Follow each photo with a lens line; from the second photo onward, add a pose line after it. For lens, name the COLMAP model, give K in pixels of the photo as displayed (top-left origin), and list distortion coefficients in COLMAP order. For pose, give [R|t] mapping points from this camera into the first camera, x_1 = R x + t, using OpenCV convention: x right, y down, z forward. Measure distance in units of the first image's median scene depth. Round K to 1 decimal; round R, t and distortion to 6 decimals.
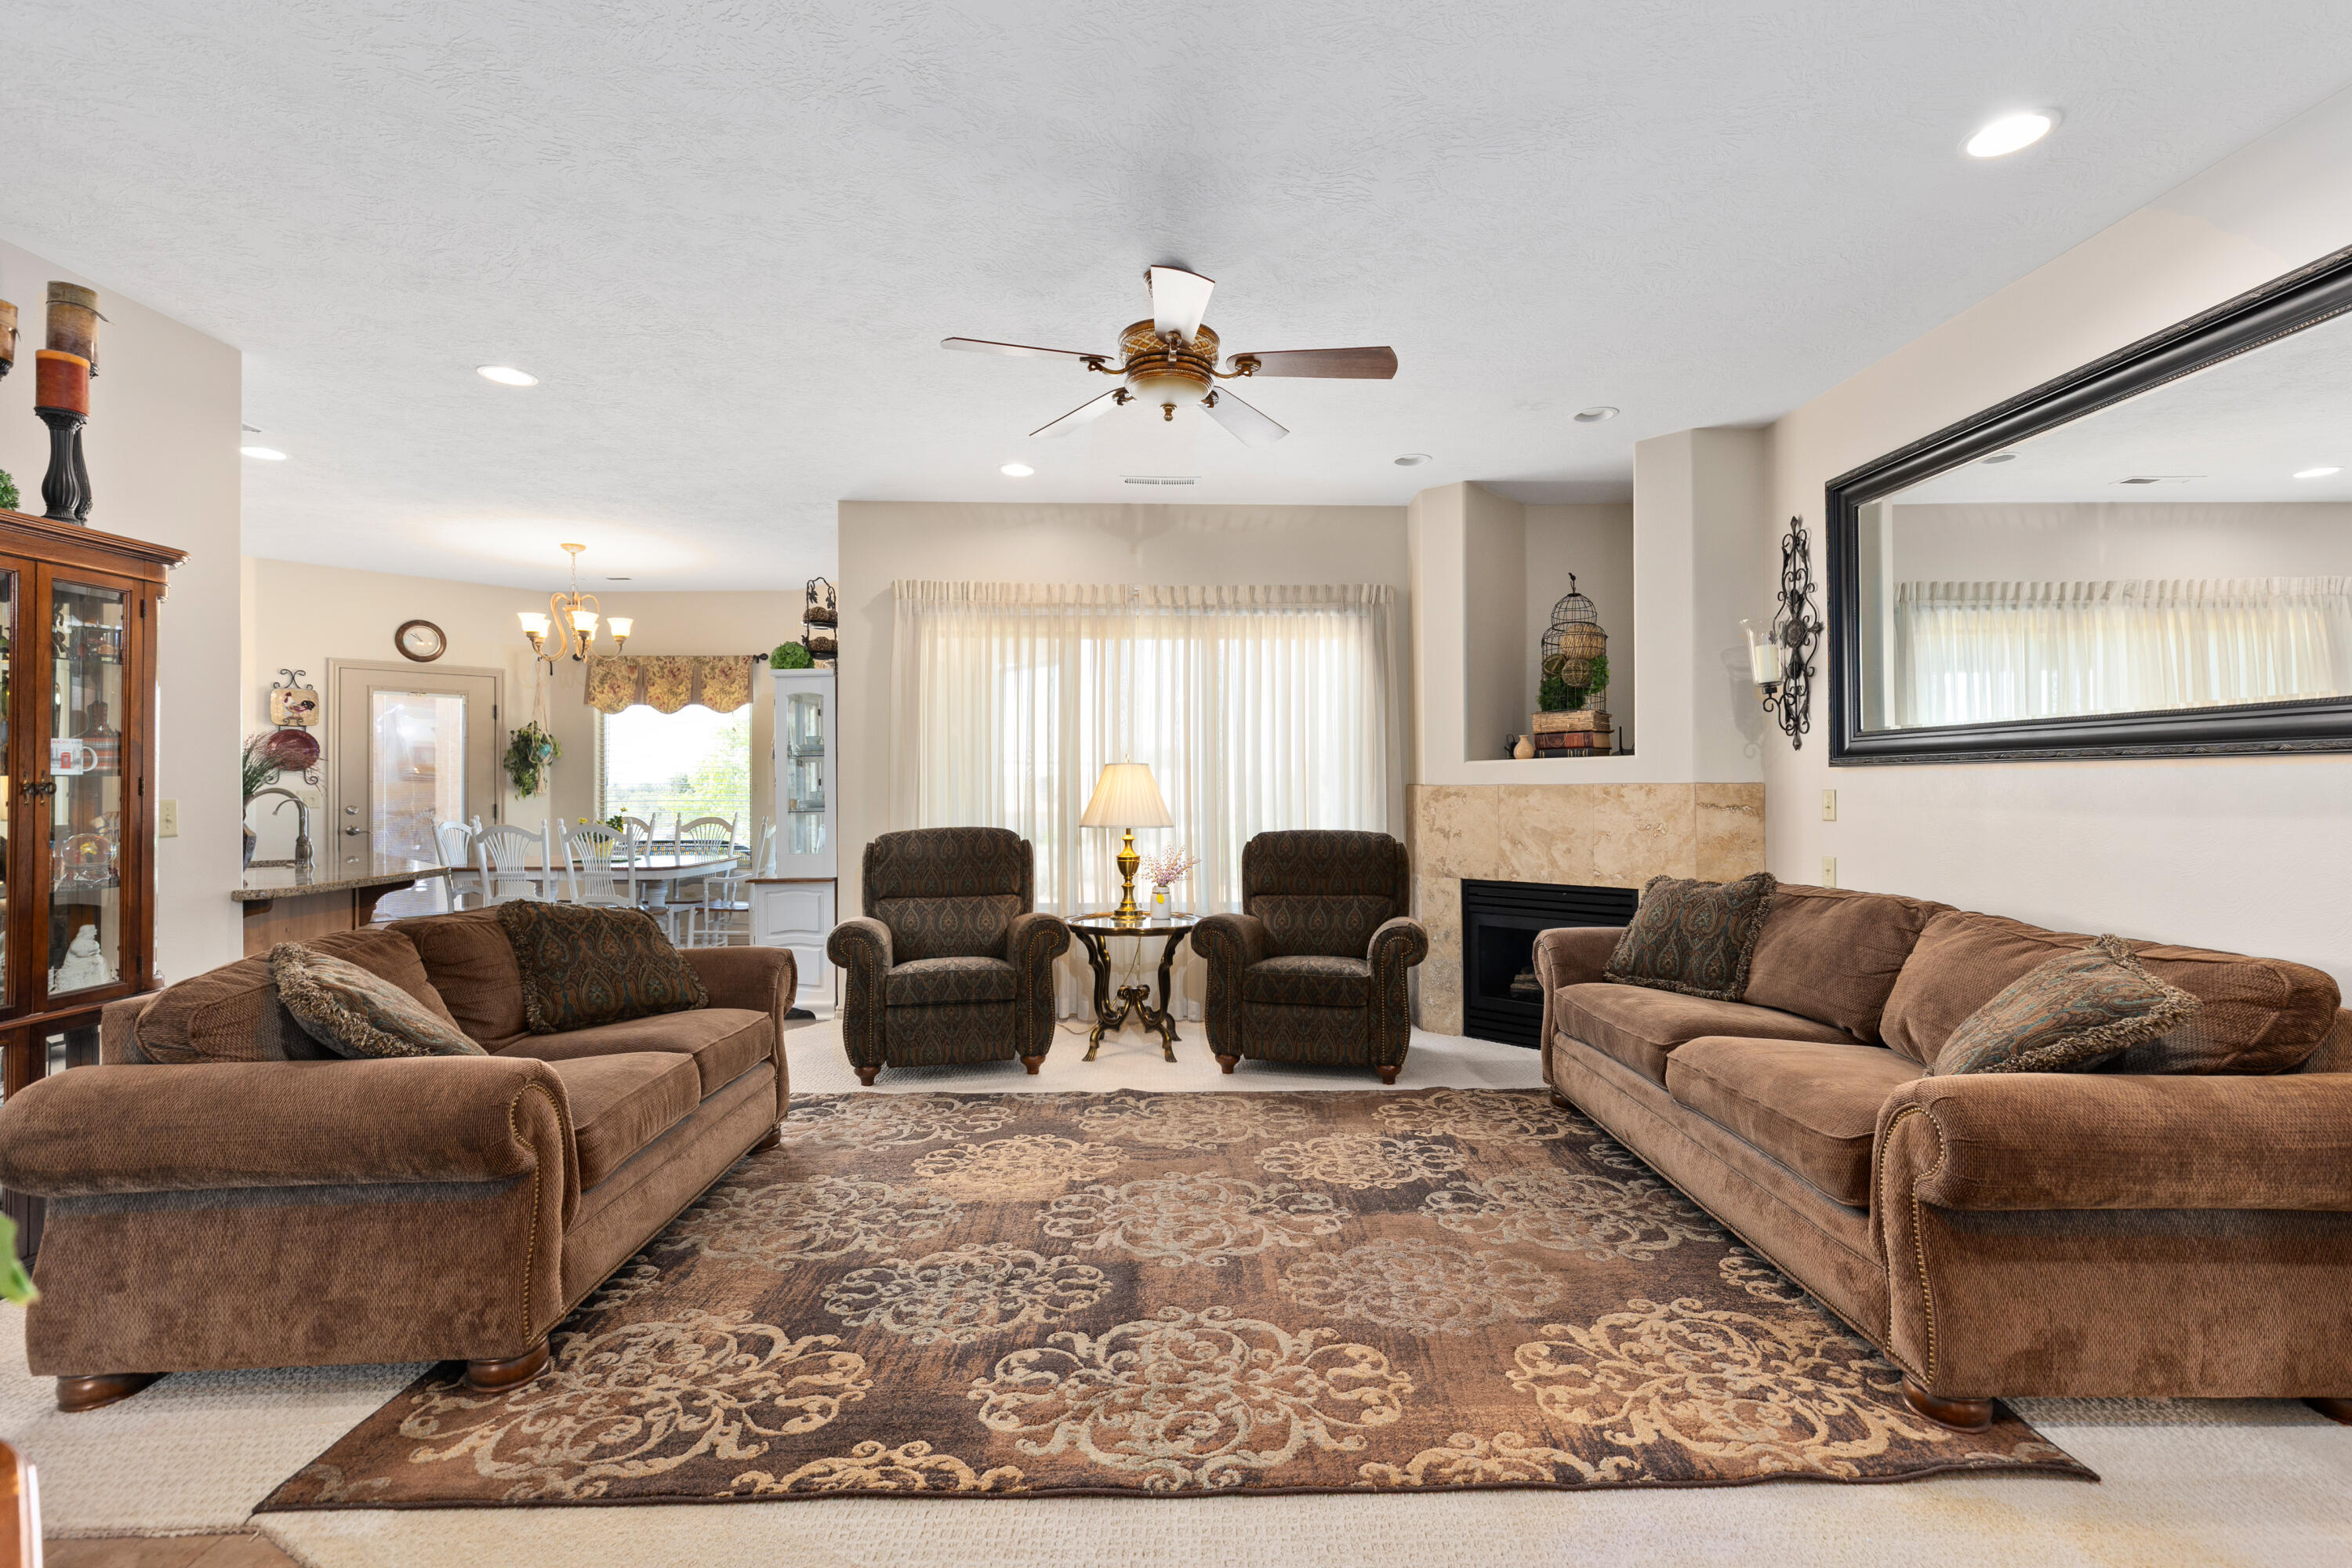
lens RADIAL K [[1059.2, 0, 1193.6], [0, 1059.2, 777.5], [0, 0, 1]] dist [0.005409, -0.000078]
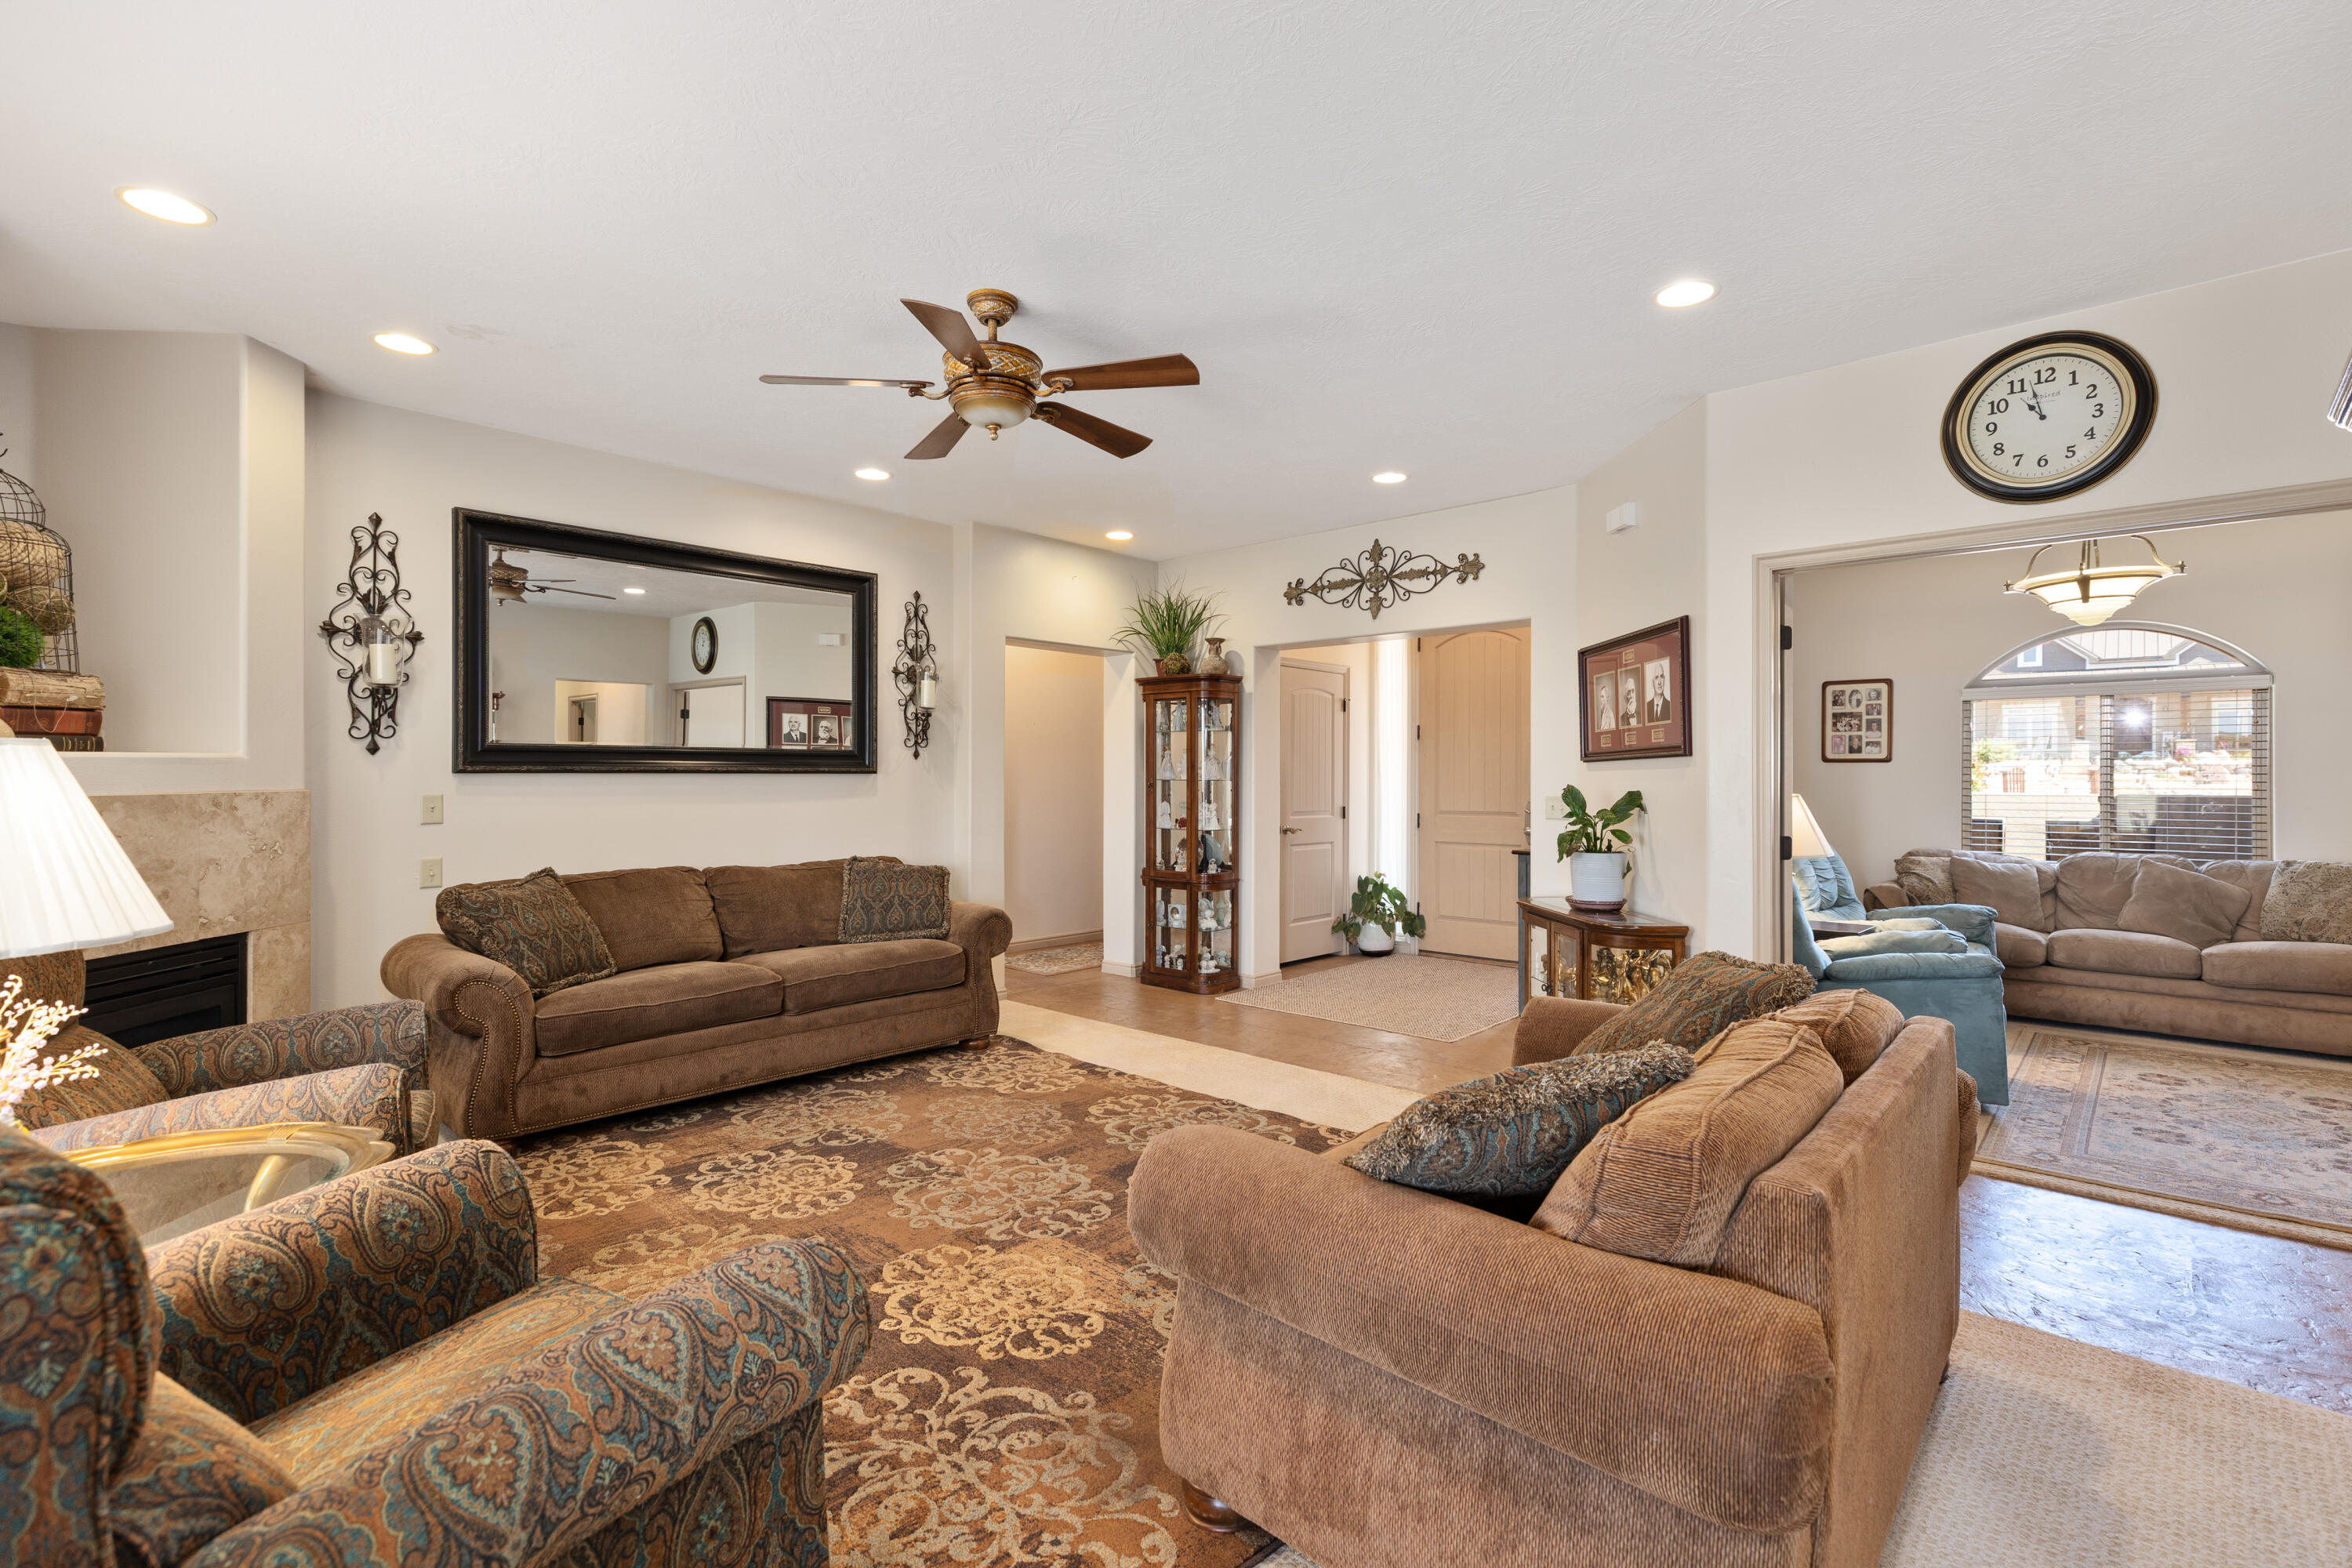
lens RADIAL K [[1059.2, 0, 1193.6], [0, 1059.2, 777.5], [0, 0, 1]] dist [0.005409, -0.000078]
pose [[-0.719395, -0.000011, 0.694601, -0.639169], [-0.003190, 0.999990, -0.003288, -0.004012], [-0.694594, -0.004581, -0.719388, 1.164800]]
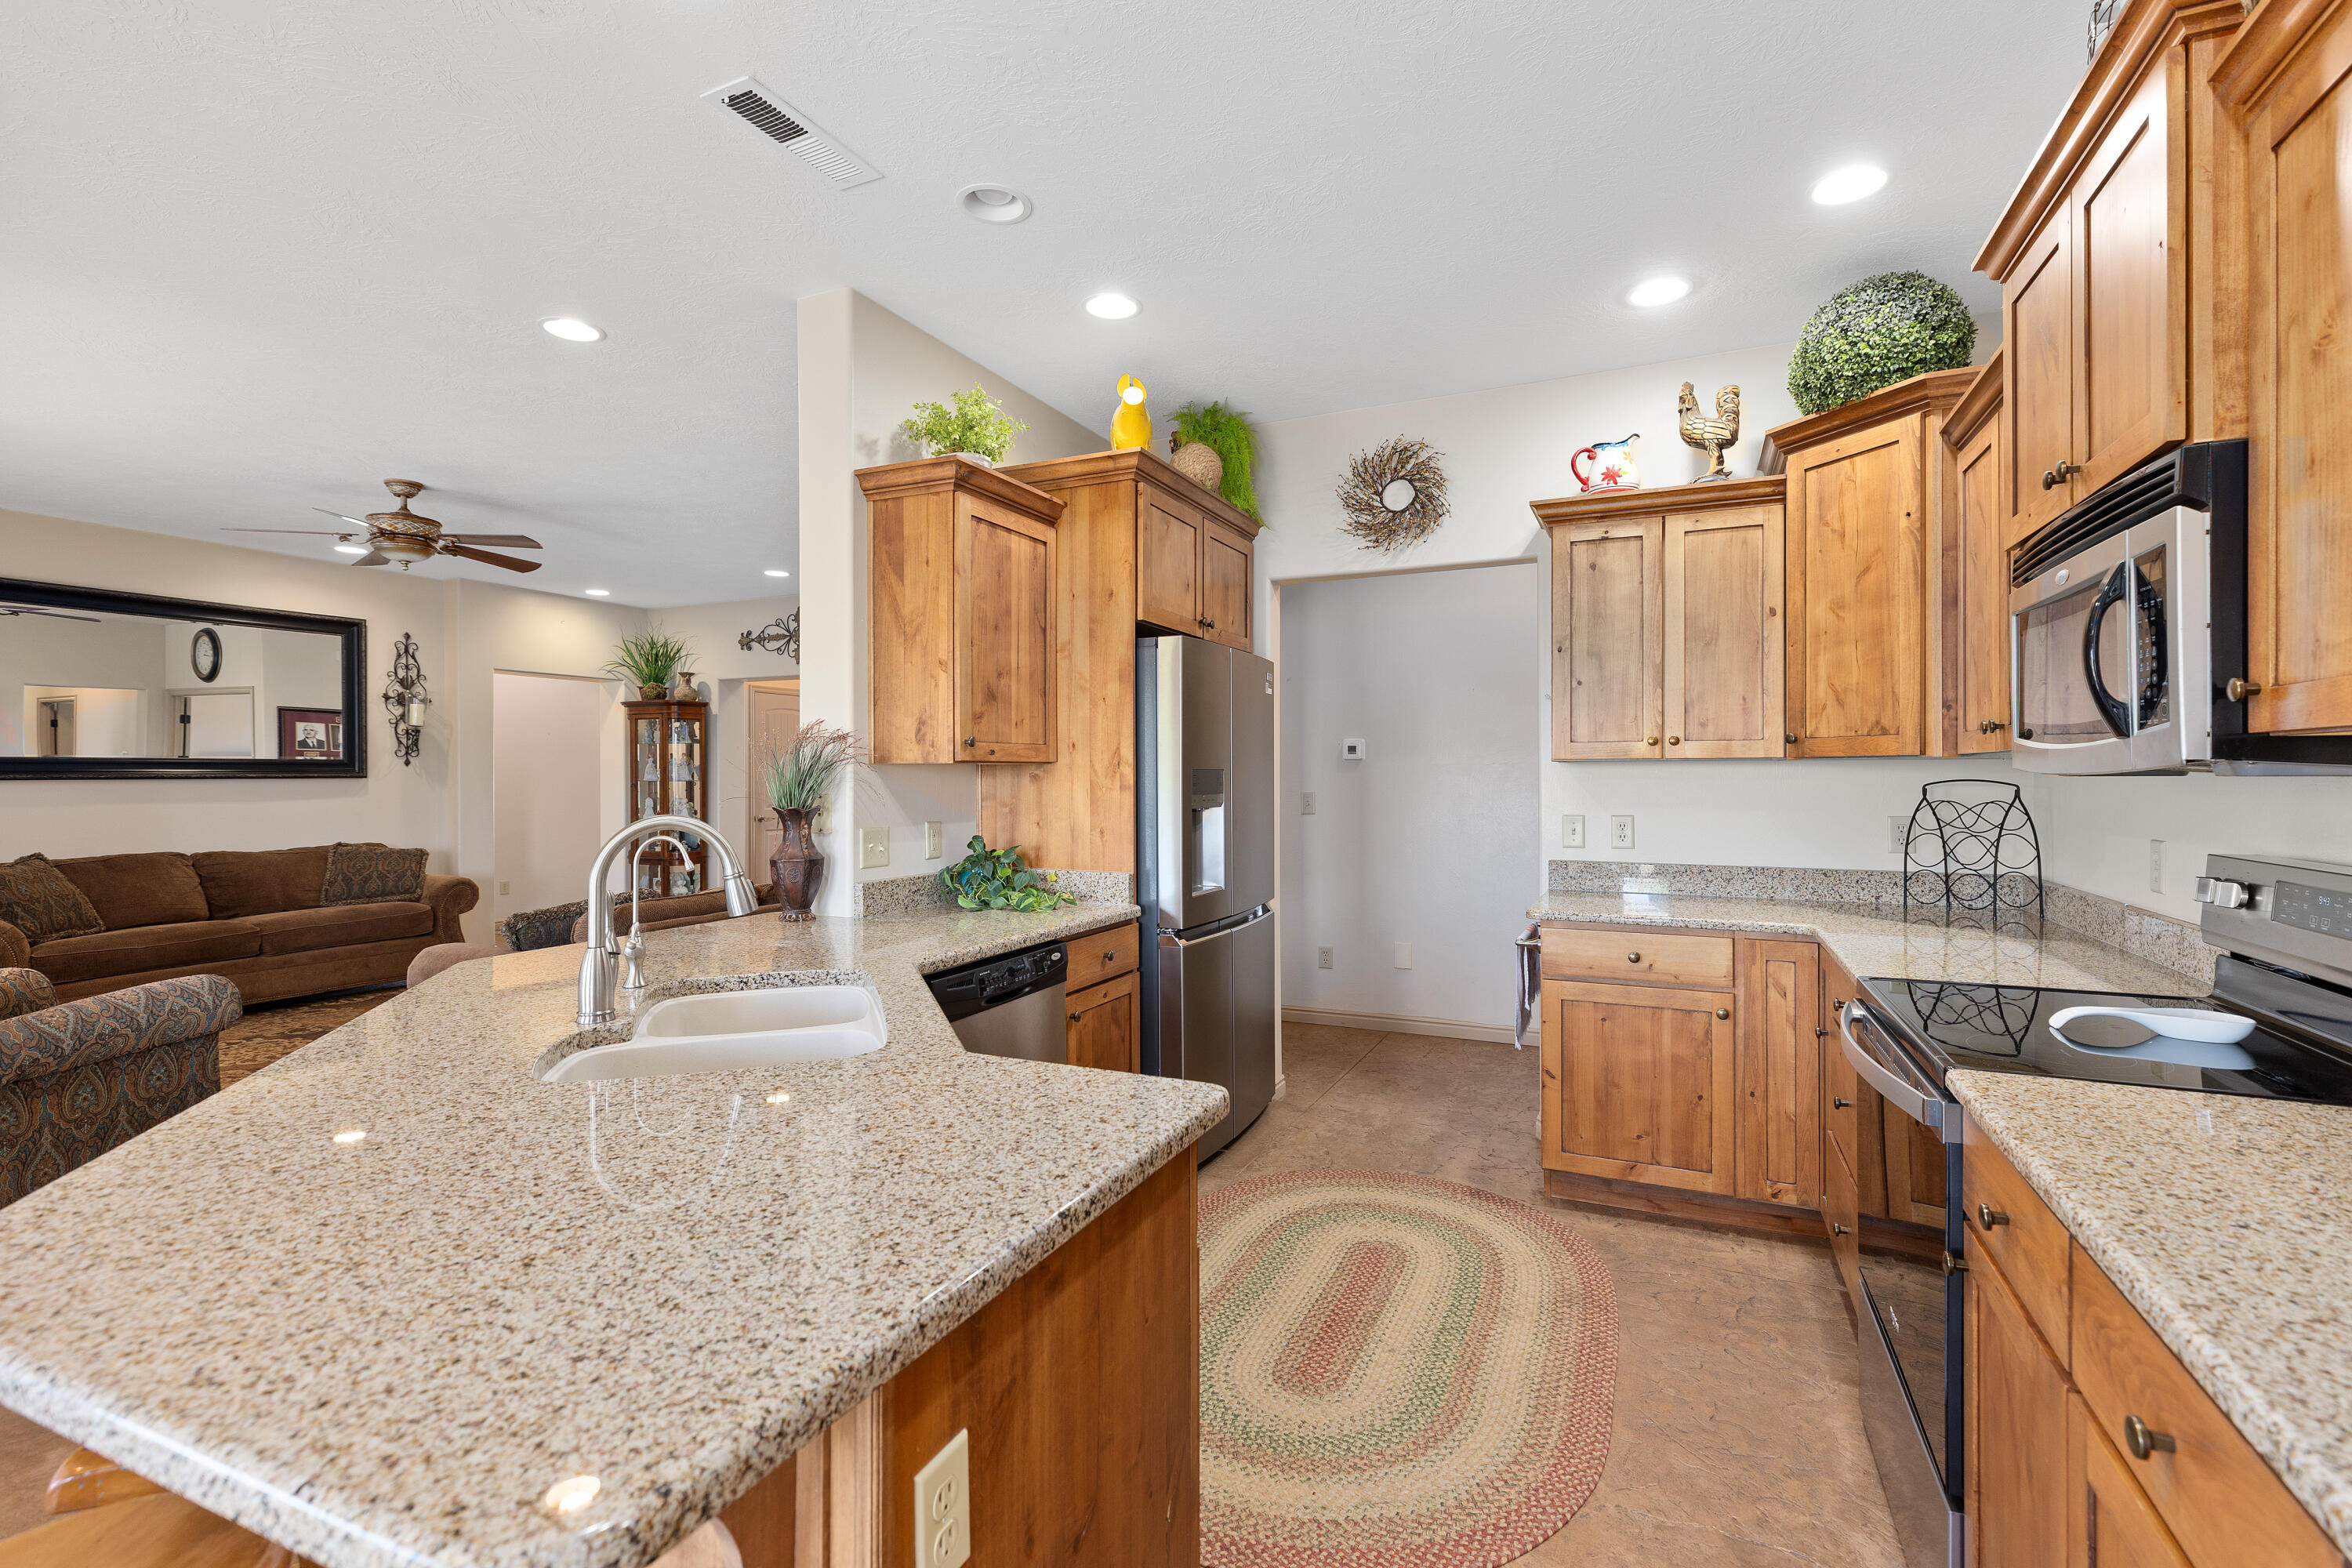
lens RADIAL K [[1044.2, 0, 1196.2], [0, 1044.2, 777.4], [0, 0, 1]] dist [0.002643, 0.000186]
pose [[-0.897014, 0.004122, 0.441983, -1.337933], [0.003821, 0.999991, -0.001570, -0.005372], [-0.441986, 0.000280, -0.897022, 1.388928]]
